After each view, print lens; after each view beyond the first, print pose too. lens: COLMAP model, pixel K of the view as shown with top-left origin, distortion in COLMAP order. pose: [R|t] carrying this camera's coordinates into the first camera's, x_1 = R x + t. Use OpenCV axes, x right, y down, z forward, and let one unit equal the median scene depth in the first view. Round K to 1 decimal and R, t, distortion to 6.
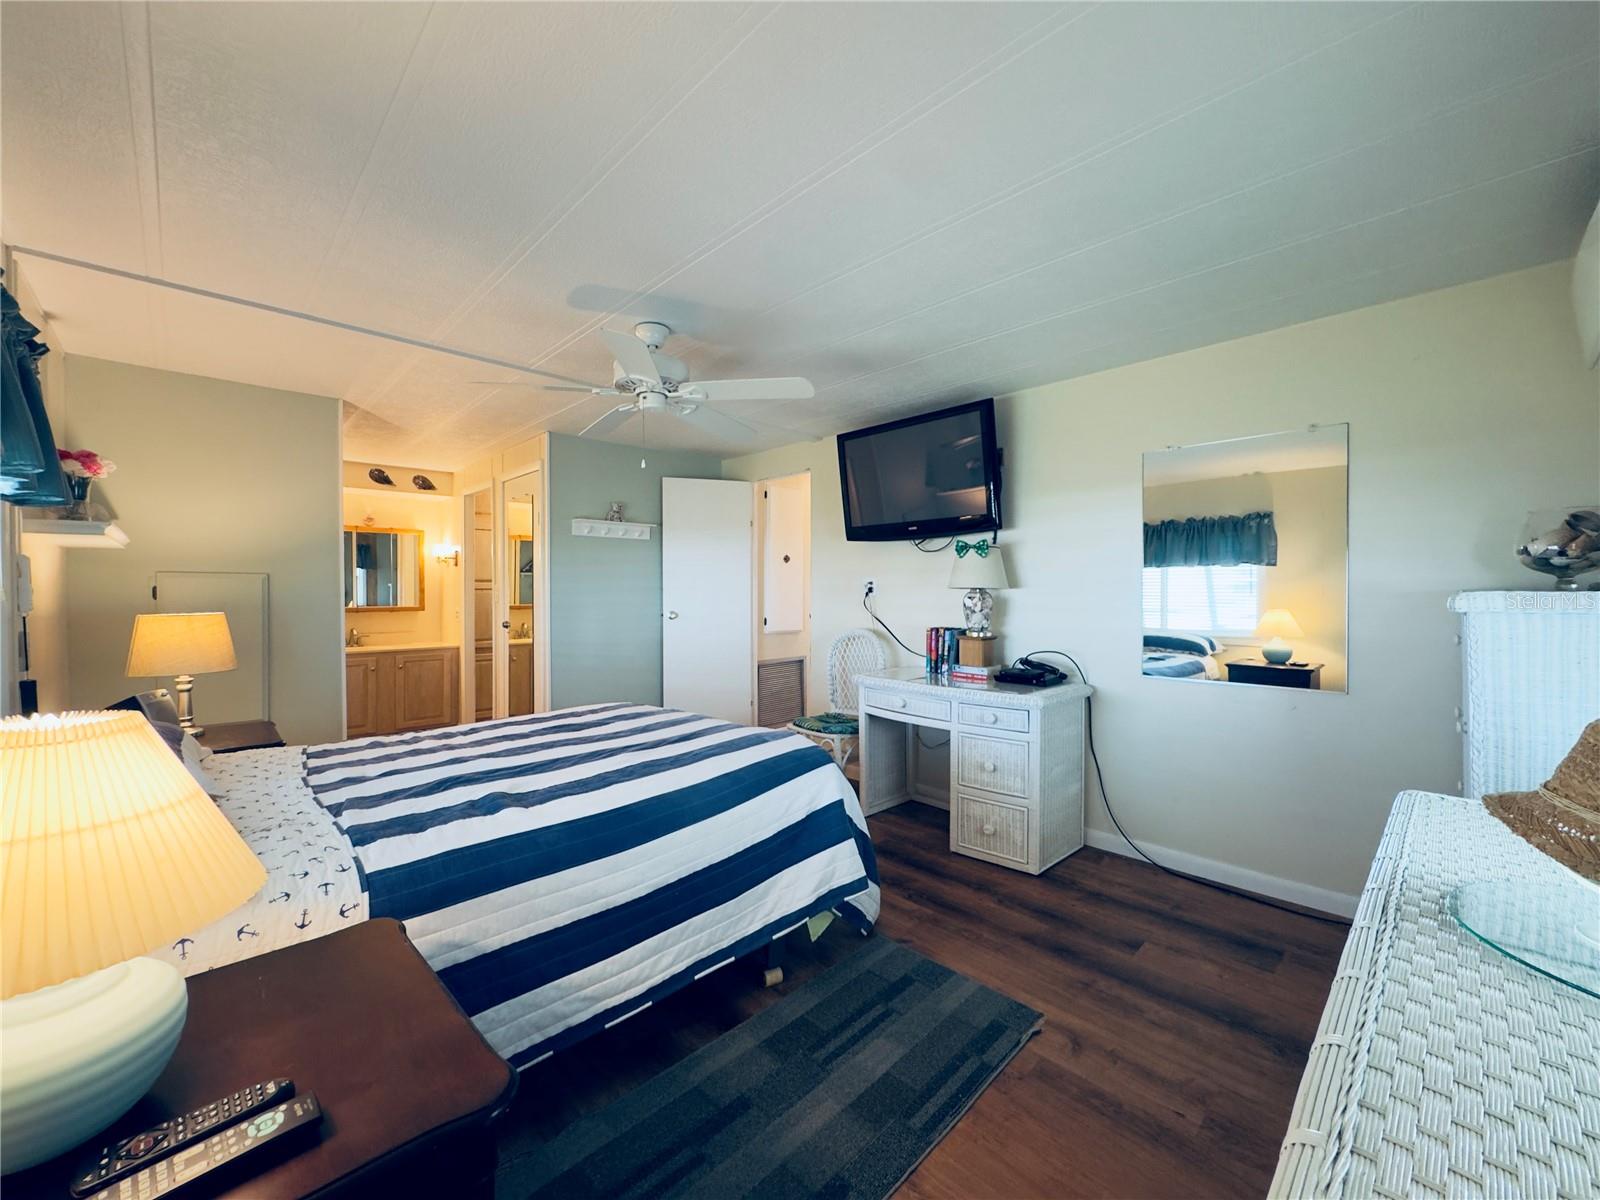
lens RADIAL K [[637.4, 0, 793.5], [0, 637.4, 600.0], [0, 0, 1]] dist [-0.006942, 0.000256]
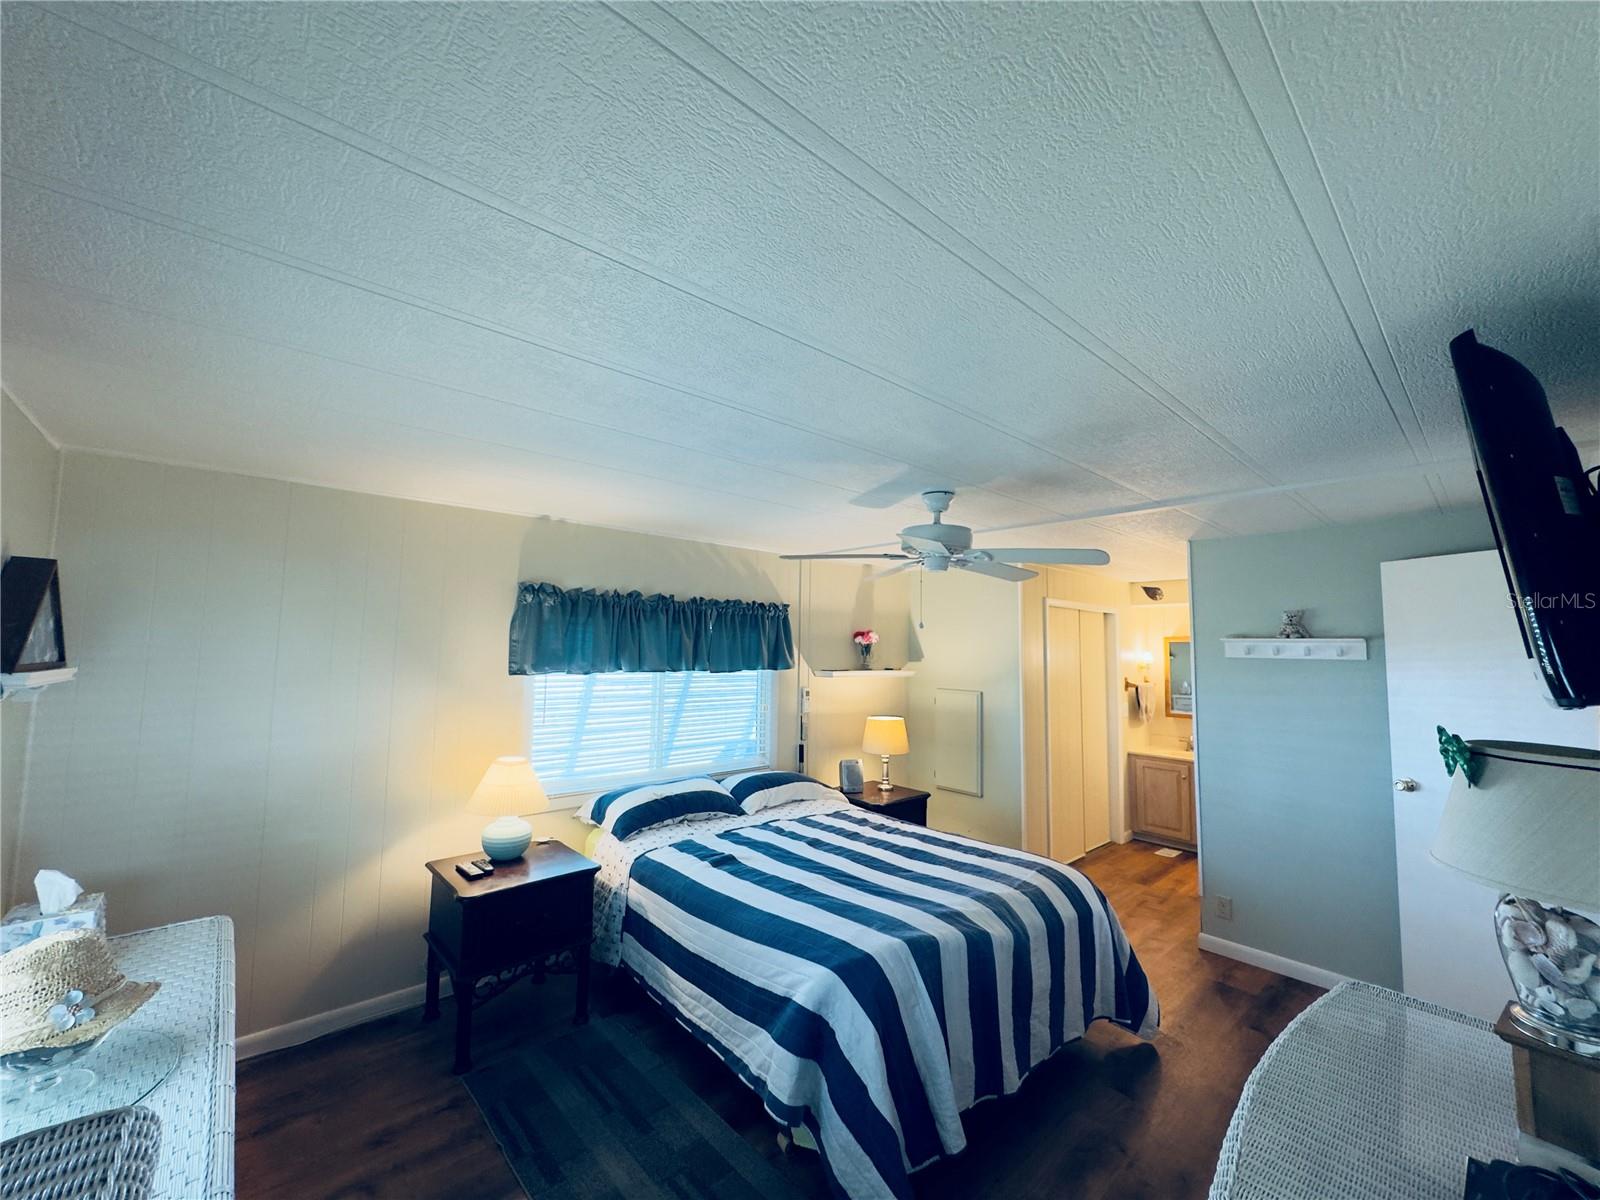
lens RADIAL K [[637.4, 0, 787.5], [0, 637.4, 600.1], [0, 0, 1]] dist [-0.006942, 0.000256]
pose [[-0.033522, -0.072758, -0.996786, 0.445873], [-0.033897, 0.996856, -0.071623, -0.089189], [0.998863, 0.031387, -0.035883, 0.427029]]
